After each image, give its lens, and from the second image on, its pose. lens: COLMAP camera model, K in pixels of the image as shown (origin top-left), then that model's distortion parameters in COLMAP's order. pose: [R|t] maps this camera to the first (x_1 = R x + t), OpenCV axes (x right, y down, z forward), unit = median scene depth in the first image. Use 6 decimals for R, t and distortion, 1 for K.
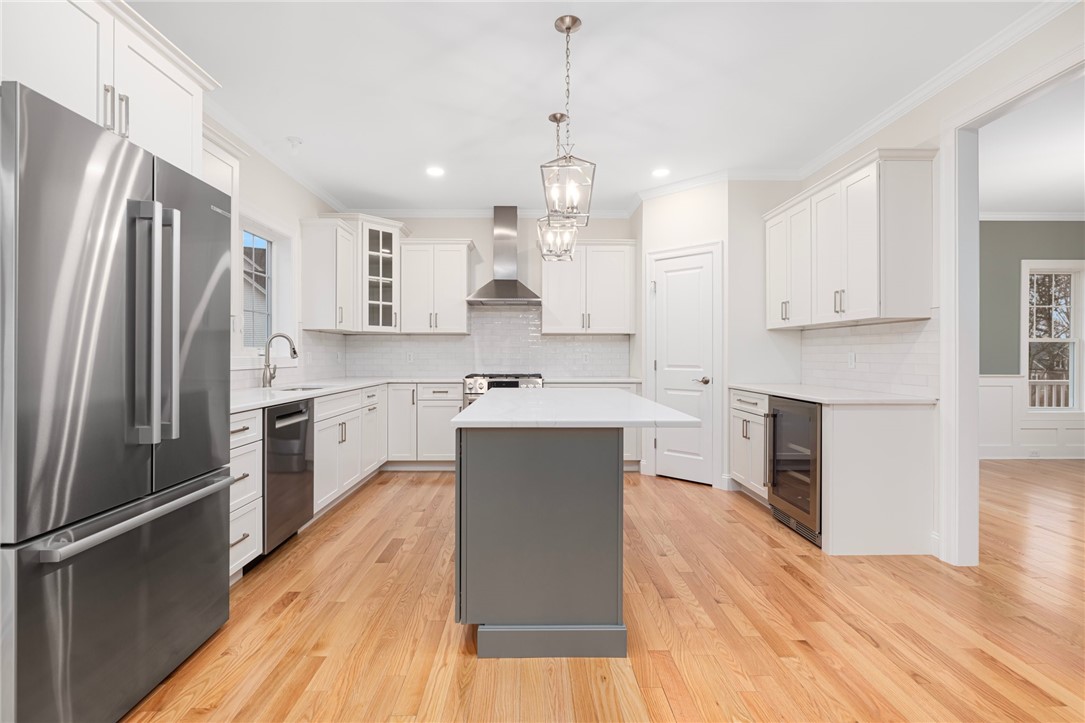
lens RADIAL K [[503.4, 0, 533.2], [0, 503.4, 356.0], [0, 0, 1]] dist [-0.006619, -0.000030]
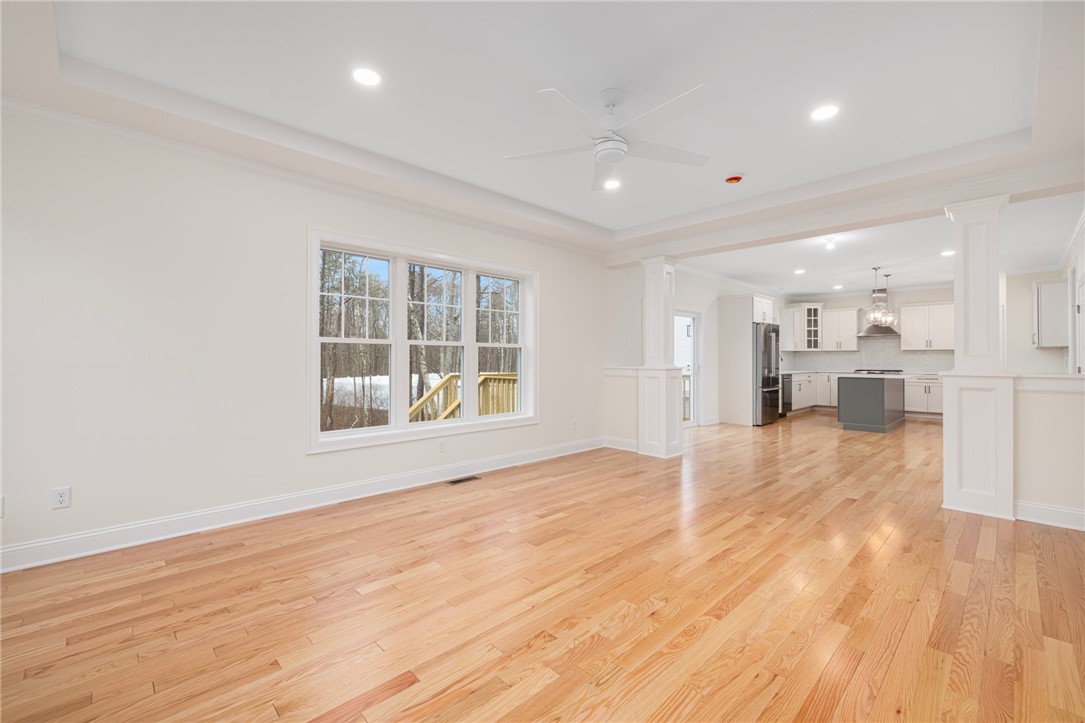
lens RADIAL K [[455.8, 0, 536.4], [0, 455.8, 356.6], [0, 0, 1]] dist [-0.003350, 0.001888]
pose [[0.684607, -0.004741, -0.728897, 0.445015], [-0.002688, 0.999956, -0.009029, 0.002078], [0.728907, 0.008141, 0.684564, -1.707449]]
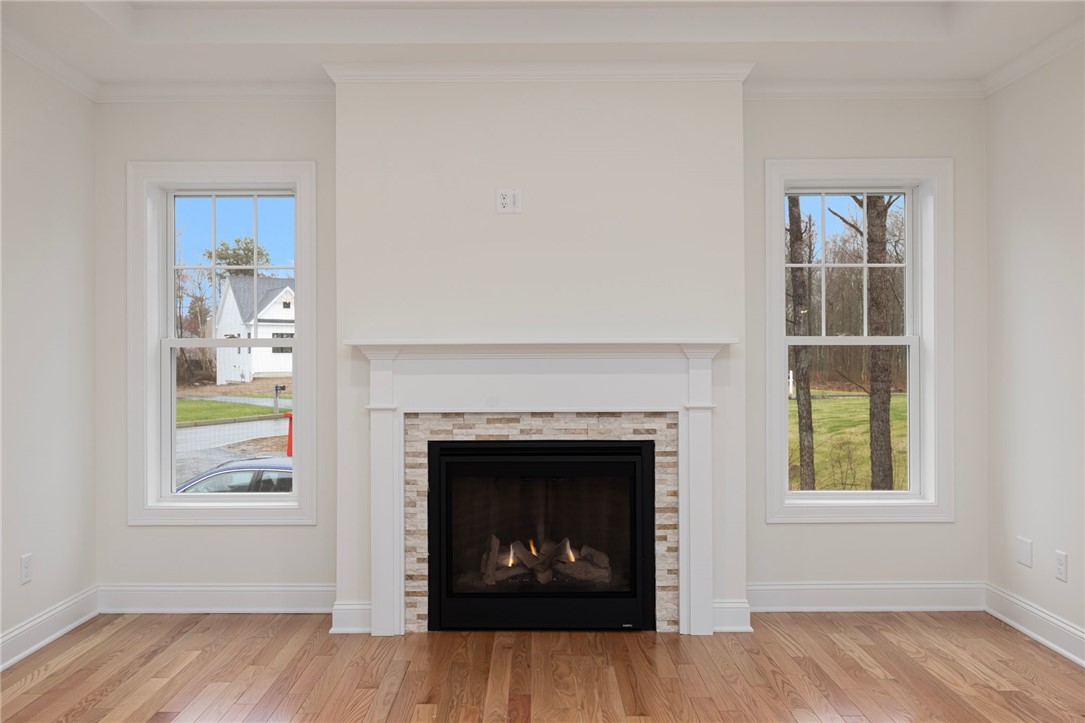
lens RADIAL K [[873.4, 0, 539.2], [0, 873.4, 354.6], [0, 0, 1]] dist [-0.000489, 0.007824]
pose [[-0.999987, 0.001037, 0.005085, 0.055759], [0.001016, 0.999991, -0.004036, -0.016531], [-0.005089, -0.004031, -0.999979, -0.865924]]
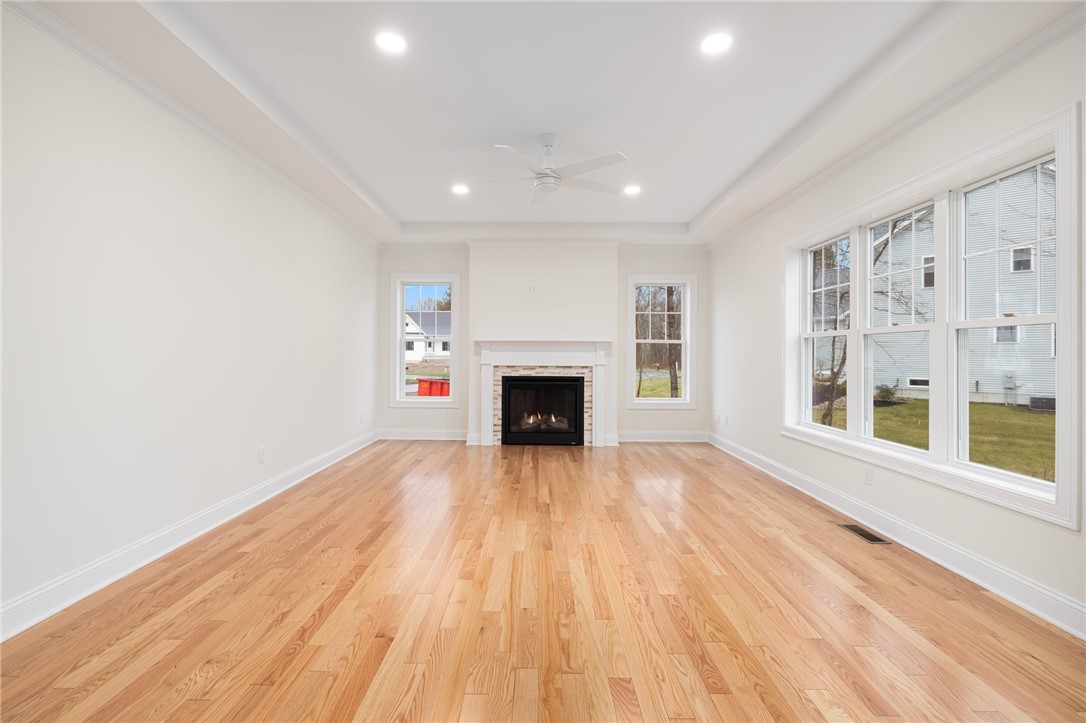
lens RADIAL K [[491.8, 0, 537.9], [0, 491.8, 352.7], [0, 0, 1]] dist [-0.005476, -0.000104]
pose [[-0.999912, -0.008542, 0.010157, 0.059541], [-0.008561, 0.999962, -0.001845, 0.005319], [-0.010141, -0.001931, -0.999947, -0.340539]]
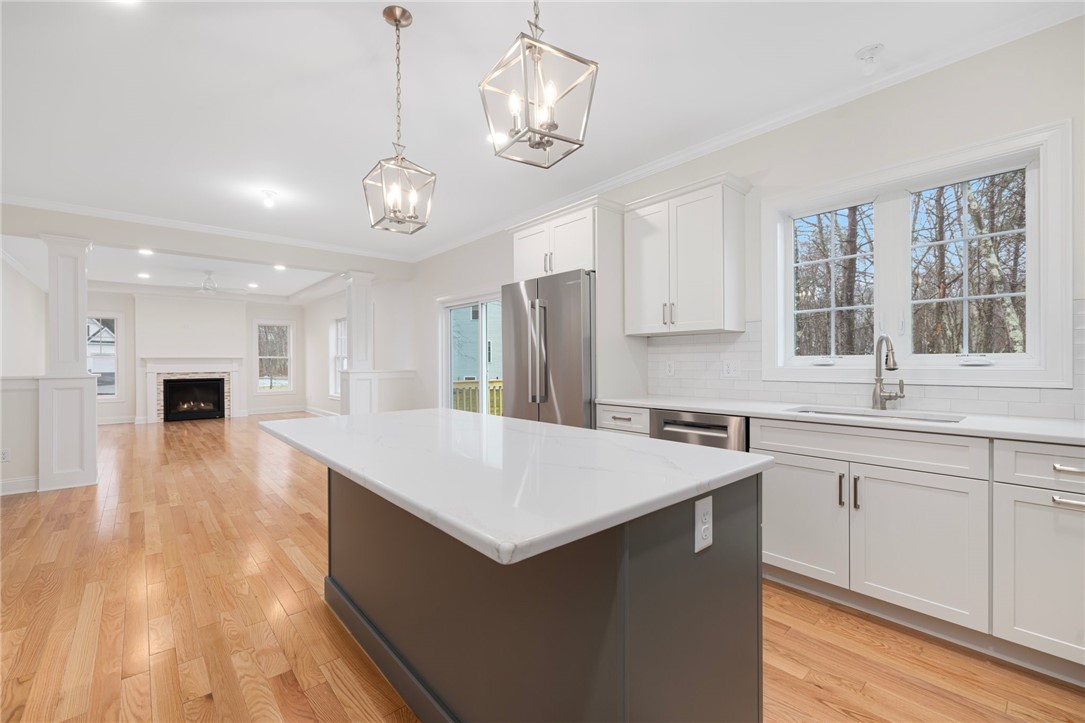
lens RADIAL K [[455.8, 0, 533.8], [0, 455.8, 363.1], [0, 0, 1]] dist [-0.003350, 0.001888]
pose [[-0.760831, 0.003681, -0.648939, 0.246893], [0.002798, 0.999993, 0.002391, -0.006099], [0.648944, 0.000003, -0.760836, 1.034336]]
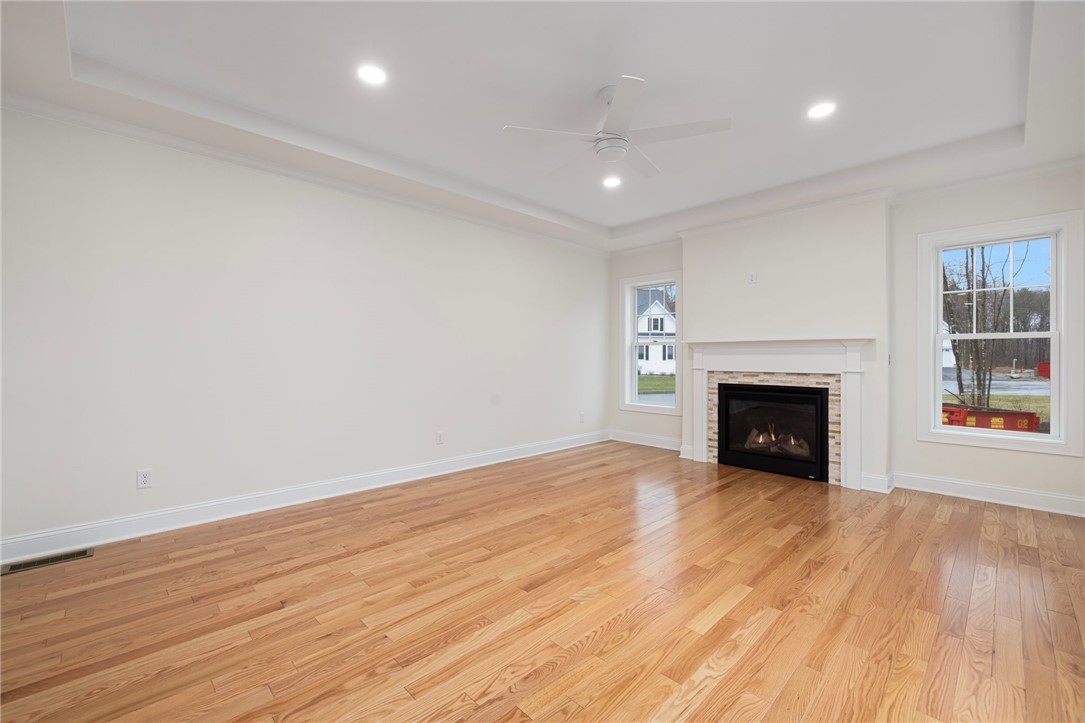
lens RADIAL K [[455.8, 0, 537.3], [0, 455.8, 356.7], [0, 0, 1]] dist [-0.003350, 0.001888]
pose [[-0.689048, -0.002991, 0.724710, -0.346281], [-0.003702, 0.999993, 0.000607, 0.006333], [-0.724706, -0.002265, -0.689054, -0.671363]]
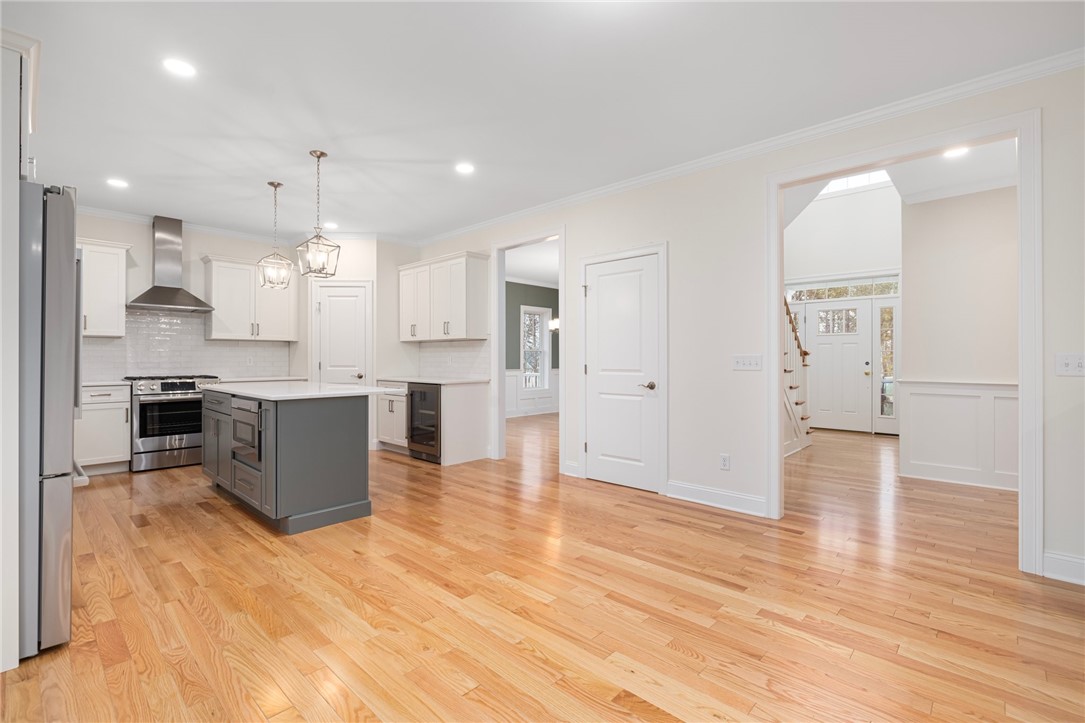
lens RADIAL K [[491.4, 0, 537.3], [0, 491.4, 360.2], [0, 0, 1]] dist [-0.005476, -0.000104]
pose [[0.693055, -0.002654, 0.720880, -0.336322], [0.003355, 0.999994, 0.000455, 0.005082], [-0.720877, 0.002103, 0.693059, -0.351465]]
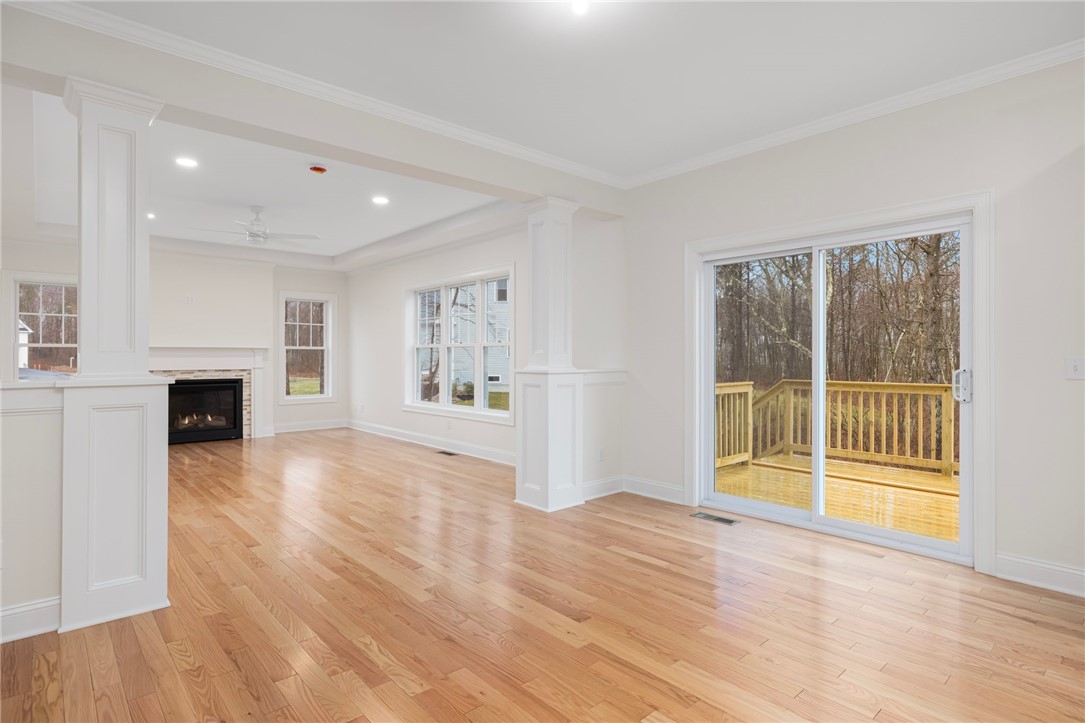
lens RADIAL K [[563.2, 0, 535.3], [0, 563.2, 359.2], [0, 0, 1]] dist [-0.000325, -0.004603]
pose [[-0.755225, -0.000396, -0.655465, 0.444752], [-0.003112, 0.999991, 0.002982, -0.002491], [0.655458, 0.004292, -0.755220, 0.307559]]
